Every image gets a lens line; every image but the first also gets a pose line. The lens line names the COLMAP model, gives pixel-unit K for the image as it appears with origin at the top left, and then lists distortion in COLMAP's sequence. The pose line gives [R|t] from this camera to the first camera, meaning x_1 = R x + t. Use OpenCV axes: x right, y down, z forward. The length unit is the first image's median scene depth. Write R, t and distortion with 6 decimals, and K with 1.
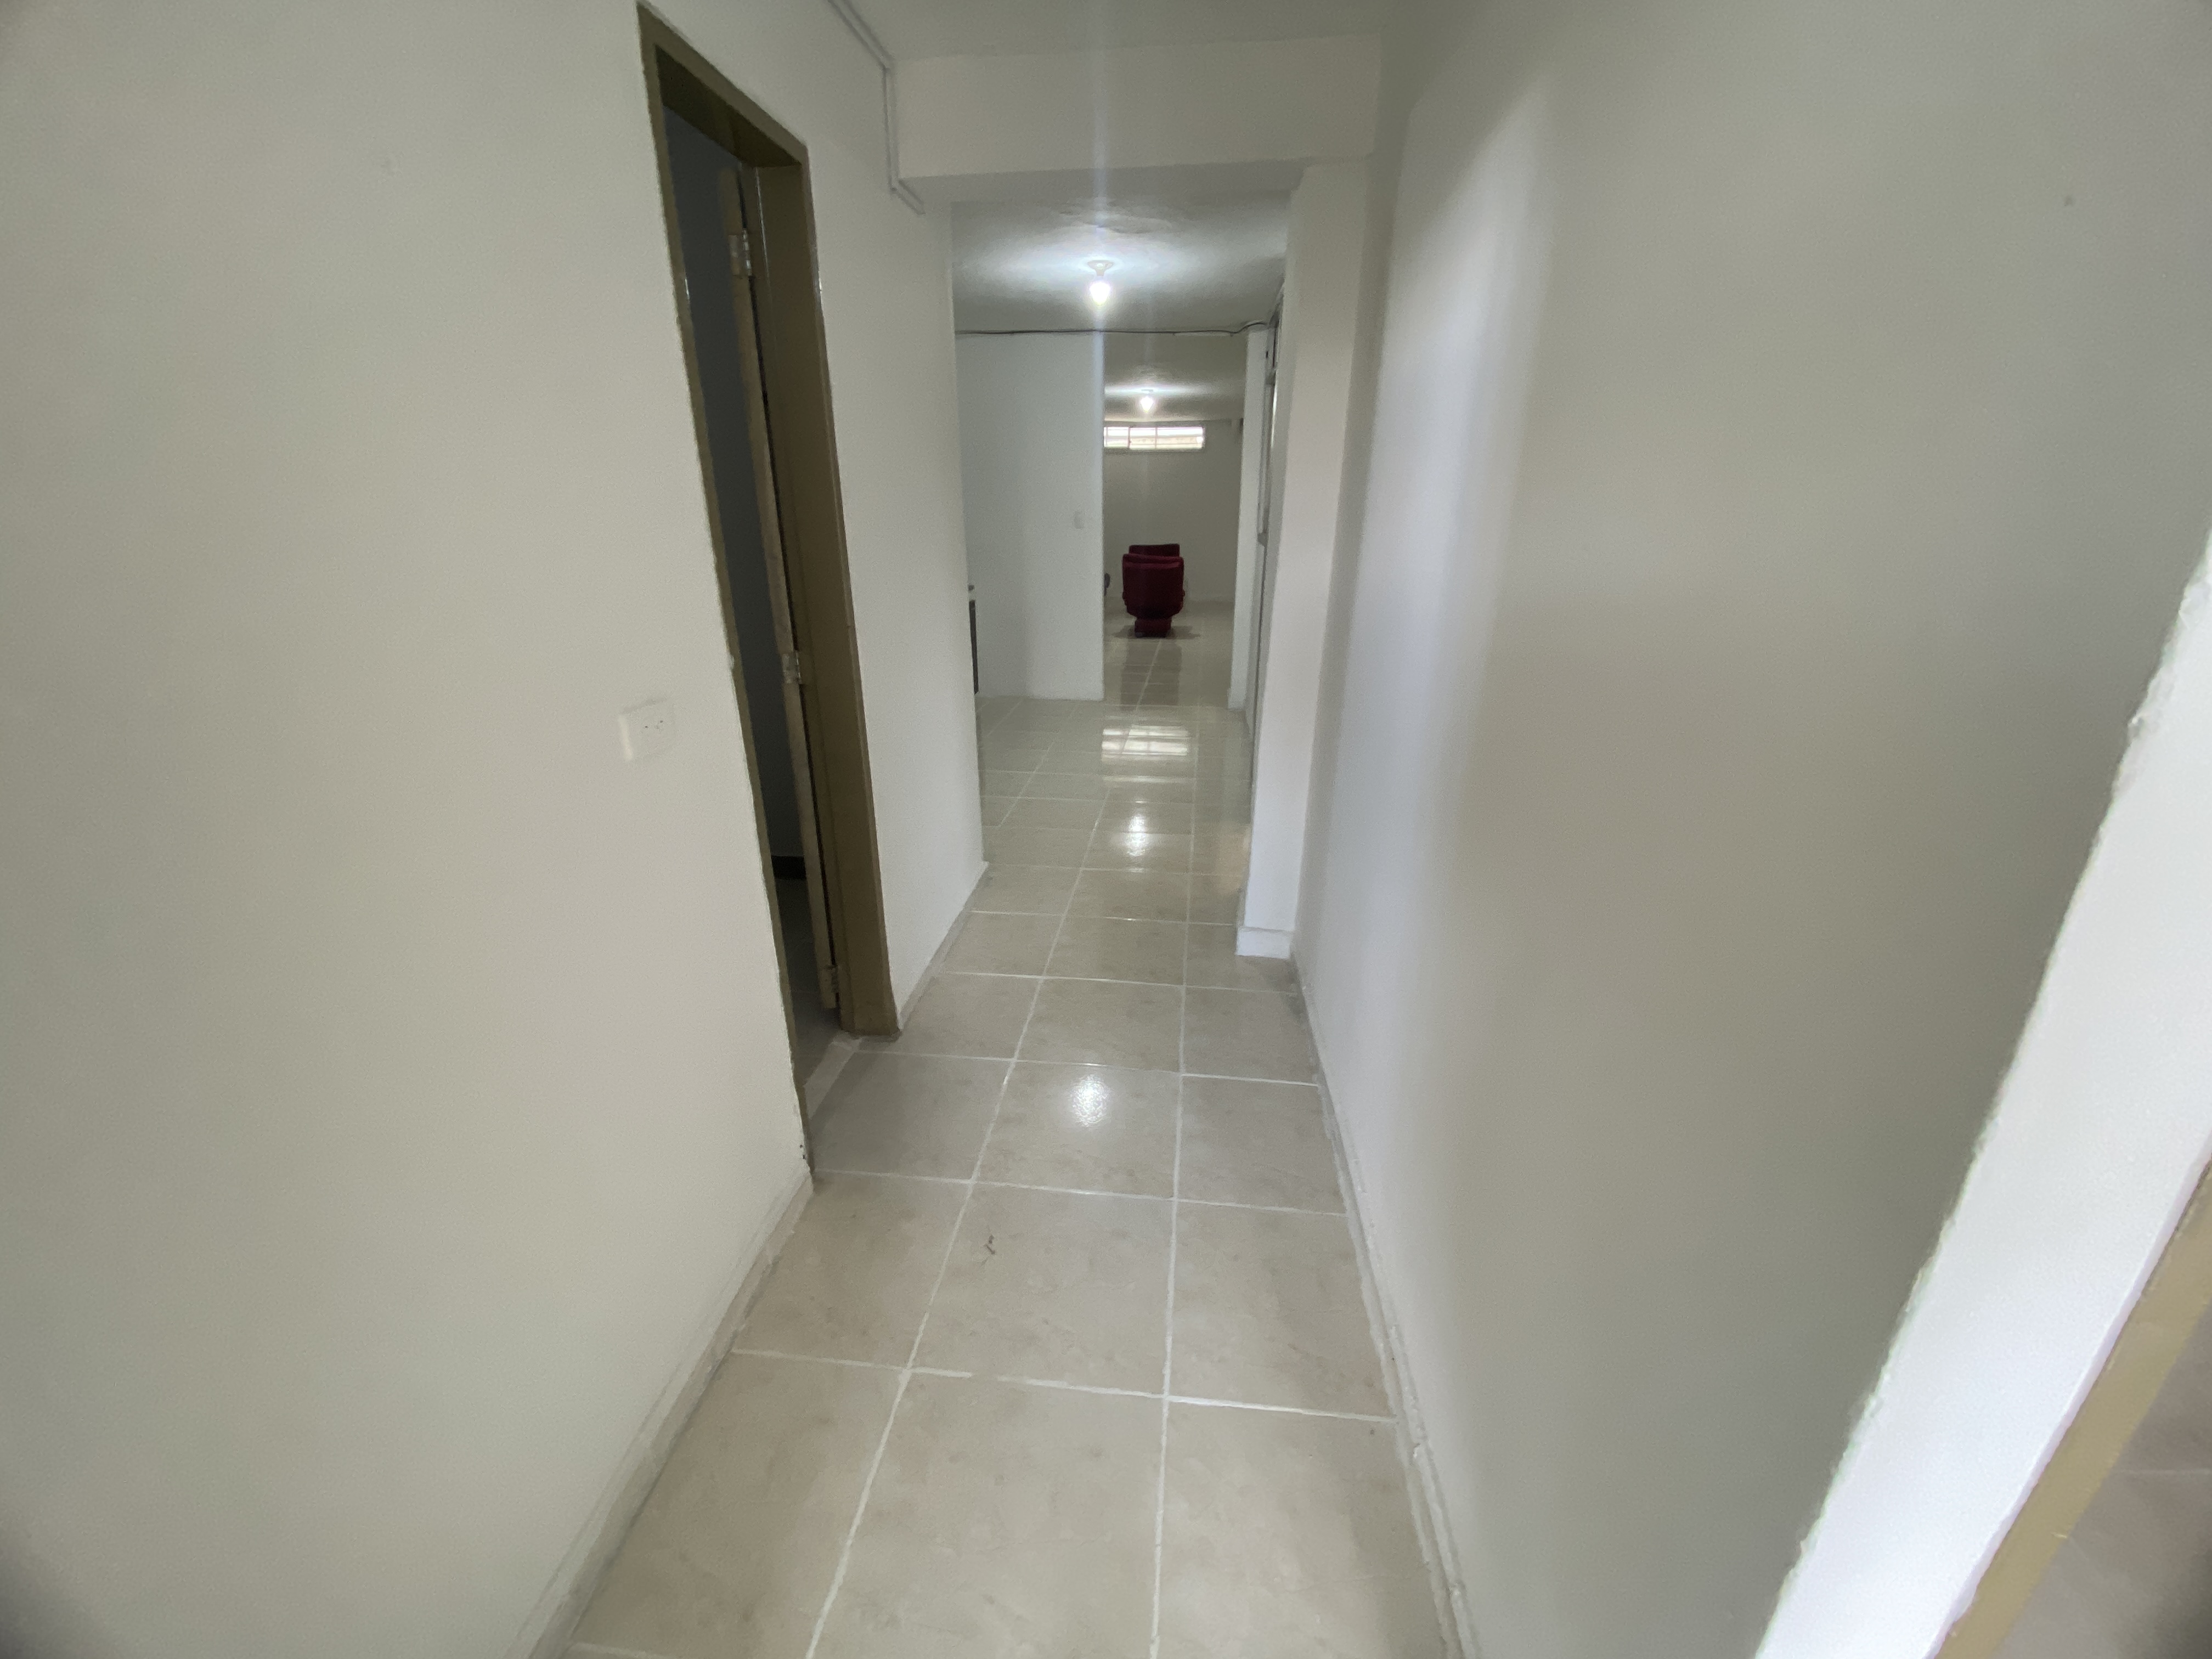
lens RADIAL K [[884.1, 0, 1096.1], [0, 884.1, 827.3], [0, 0, 1]] dist [0.022942, -0.021547]
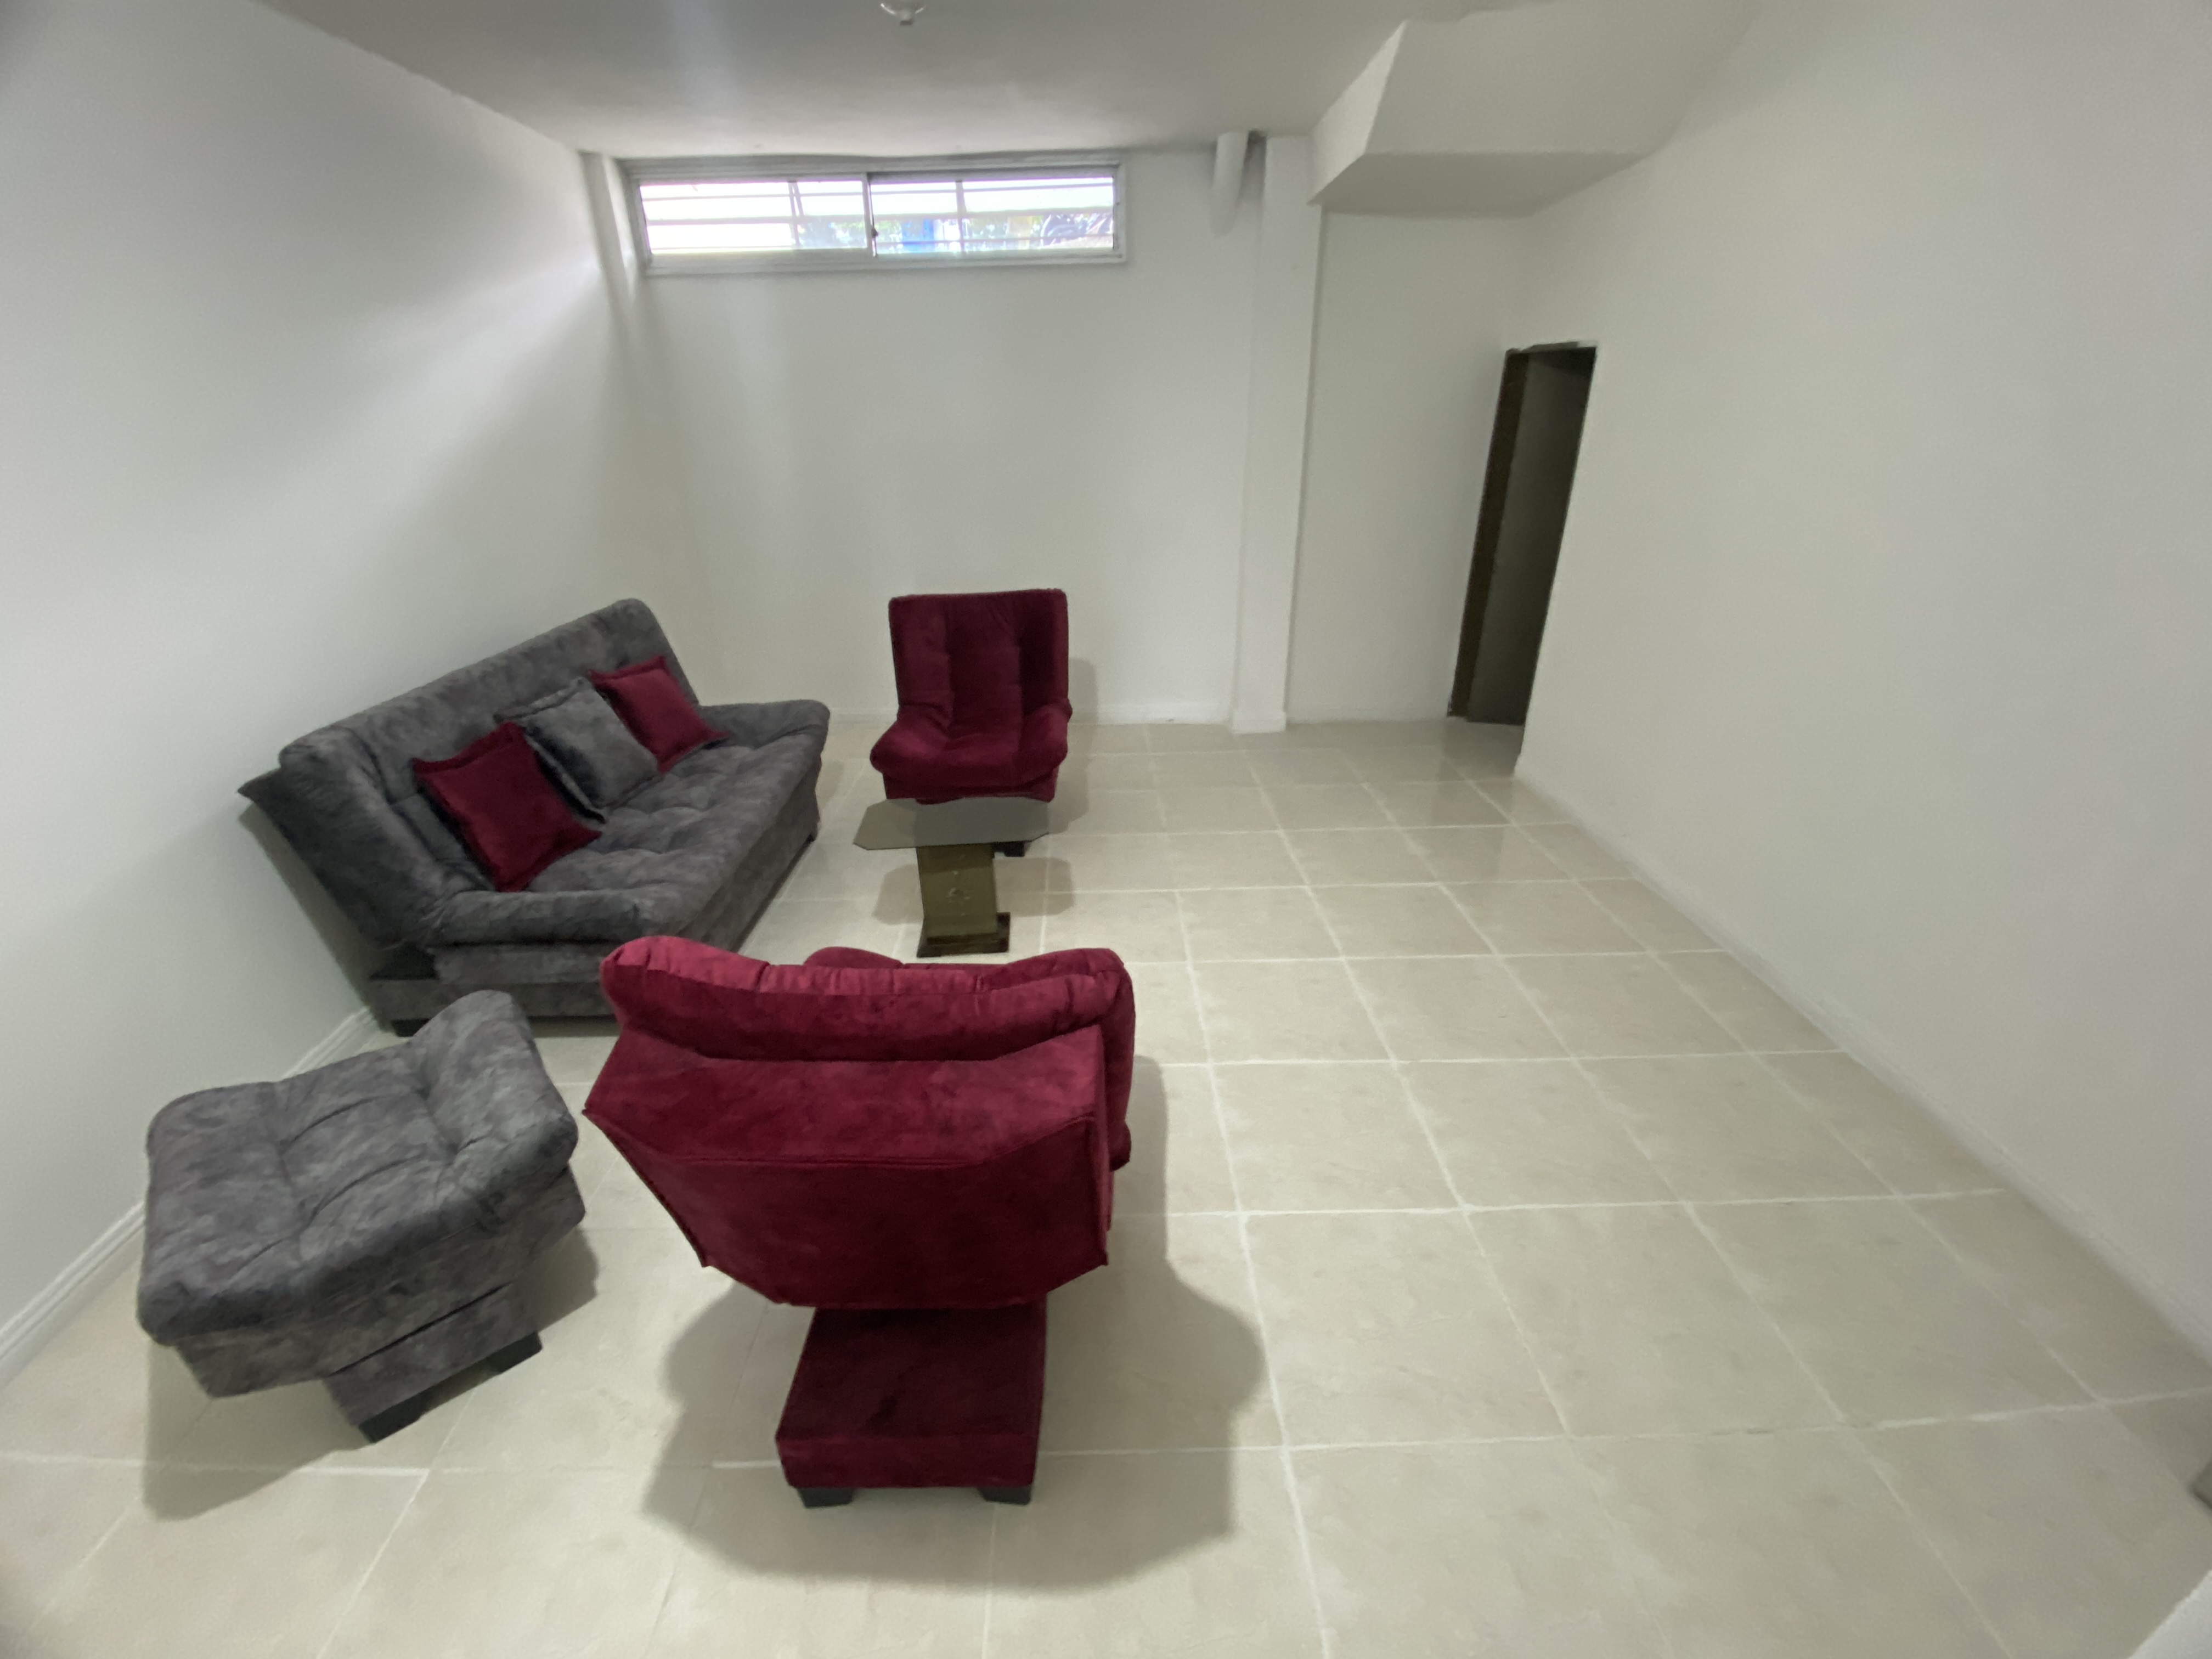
lens RADIAL K [[922.3, 0, 1095.4], [0, 922.3, 846.3], [0, 0, 1]] dist [0.022295, -0.023885]
pose [[0.990168, -0.076596, 0.117046, 0.076869], [0.067140, 0.994309, 0.082711, -0.318183], [-0.122716, -0.074039, 0.989676, 0.848917]]
